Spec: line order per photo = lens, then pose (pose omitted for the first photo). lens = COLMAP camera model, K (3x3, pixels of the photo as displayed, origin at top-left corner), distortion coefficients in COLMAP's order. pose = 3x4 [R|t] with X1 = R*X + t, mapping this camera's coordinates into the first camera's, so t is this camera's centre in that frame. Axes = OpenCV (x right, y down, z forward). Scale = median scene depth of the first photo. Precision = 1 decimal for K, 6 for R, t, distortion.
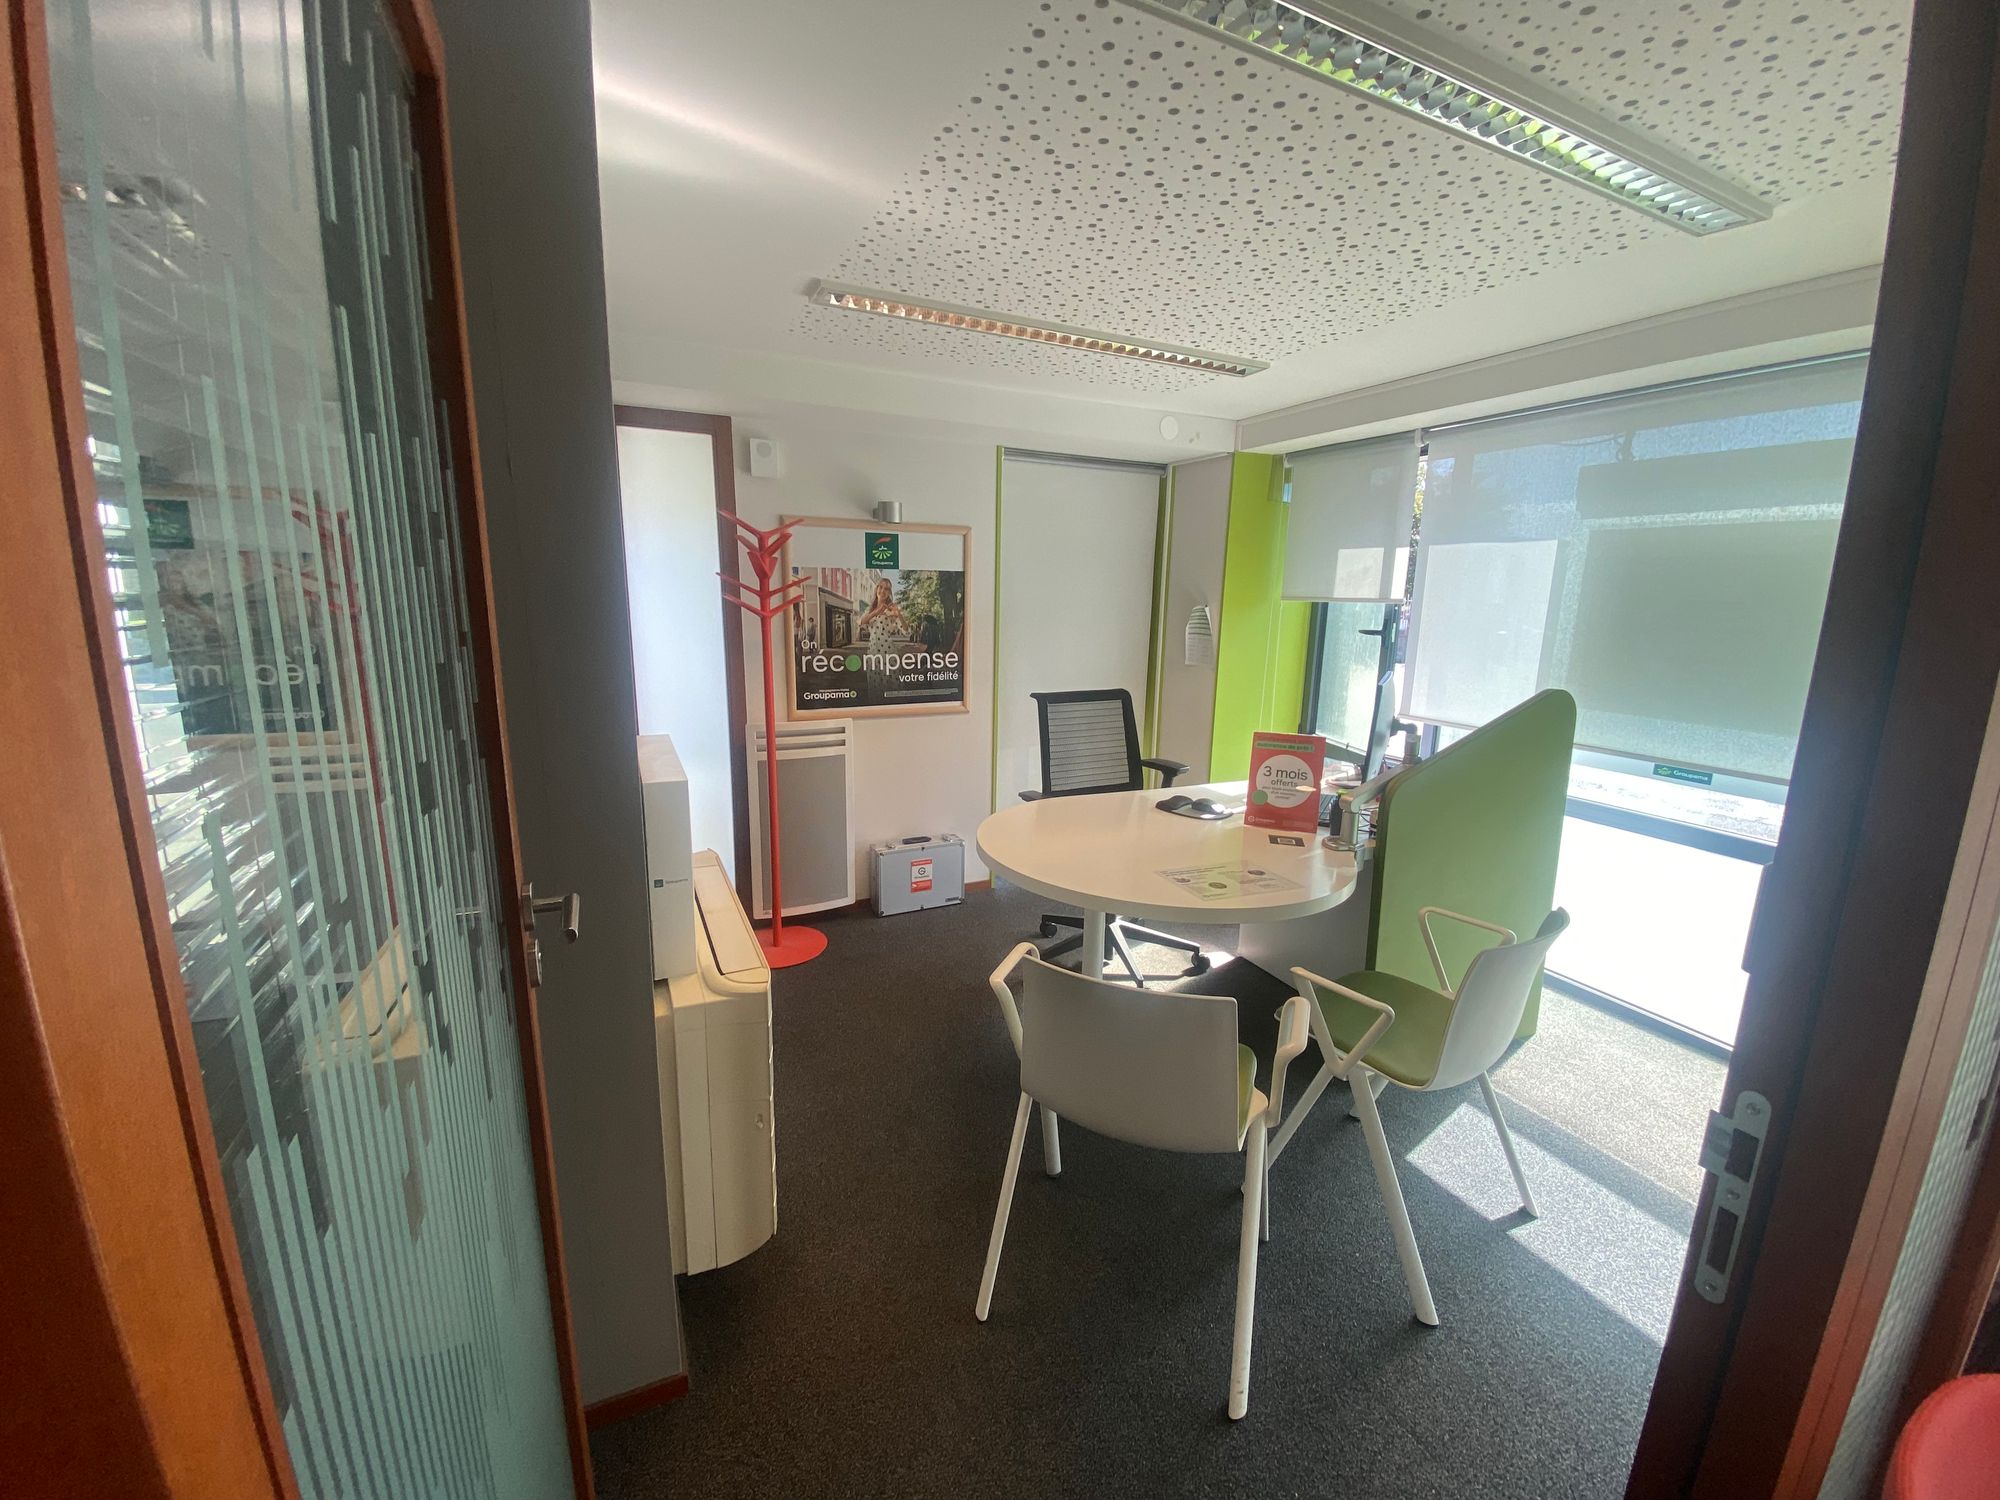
lens RADIAL K [[800.3, 0, 998.1], [0, 800.3, 754.7], [0, 0, 1]] dist [0.015516, -0.023875]
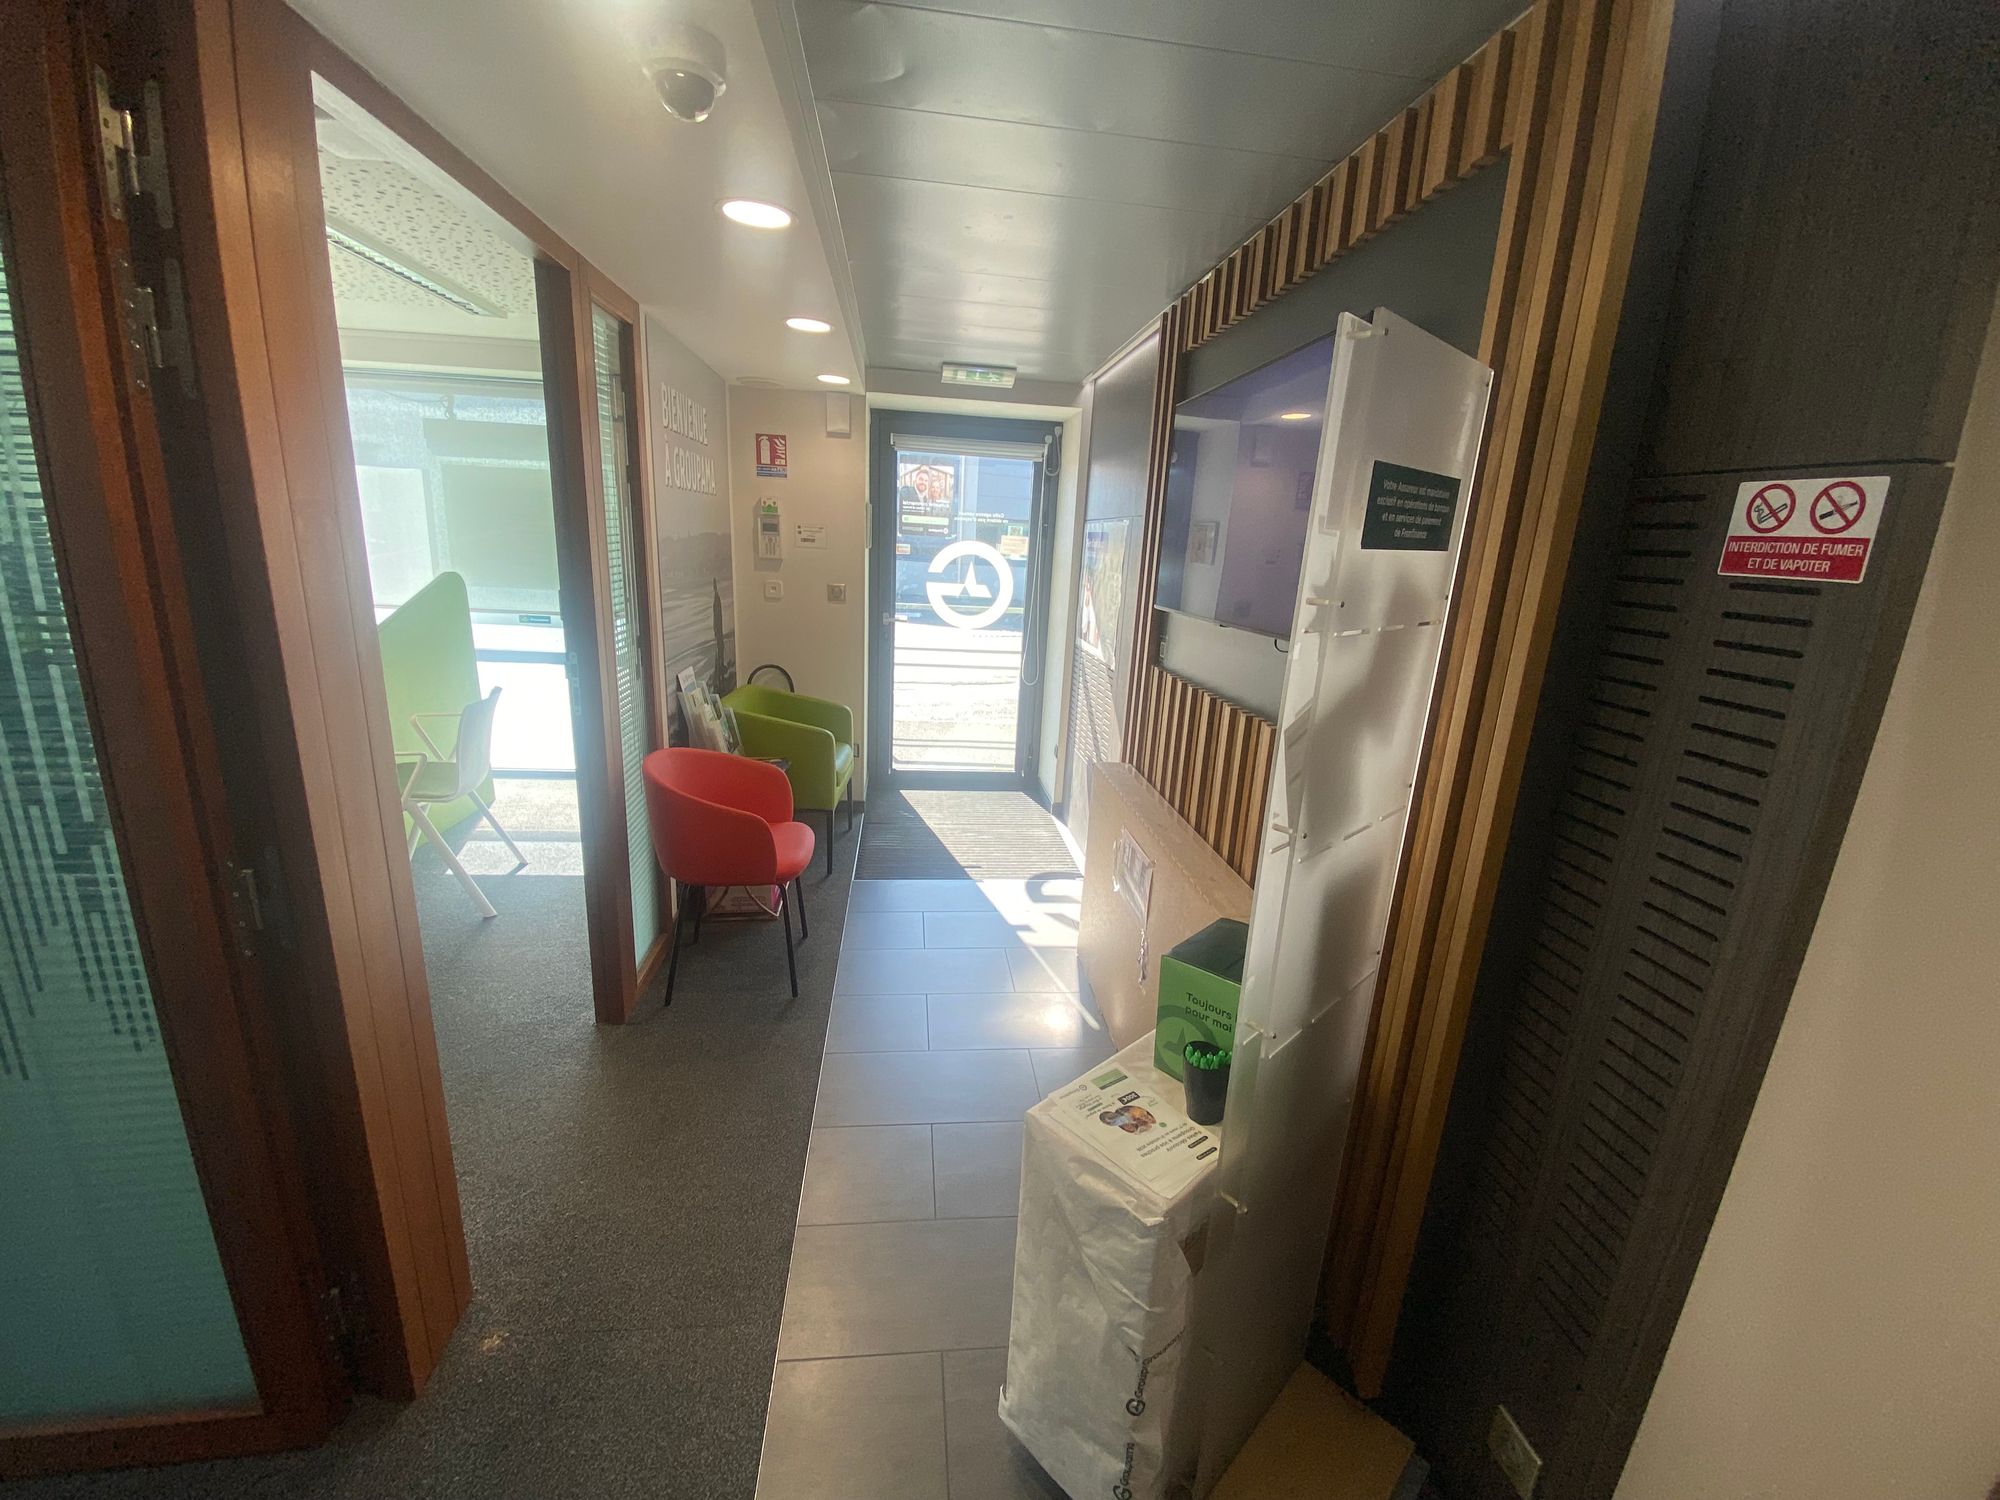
lens RADIAL K [[800.3, 0, 998.1], [0, 800.3, 754.7], [0, 0, 1]] dist [0.015516, -0.023875]
pose [[0.328912, -0.235392, 0.914553, -0.403720], [0.133367, 0.970309, 0.201778, 0.078984], [-0.934896, 0.055605, 0.350539, -0.450639]]
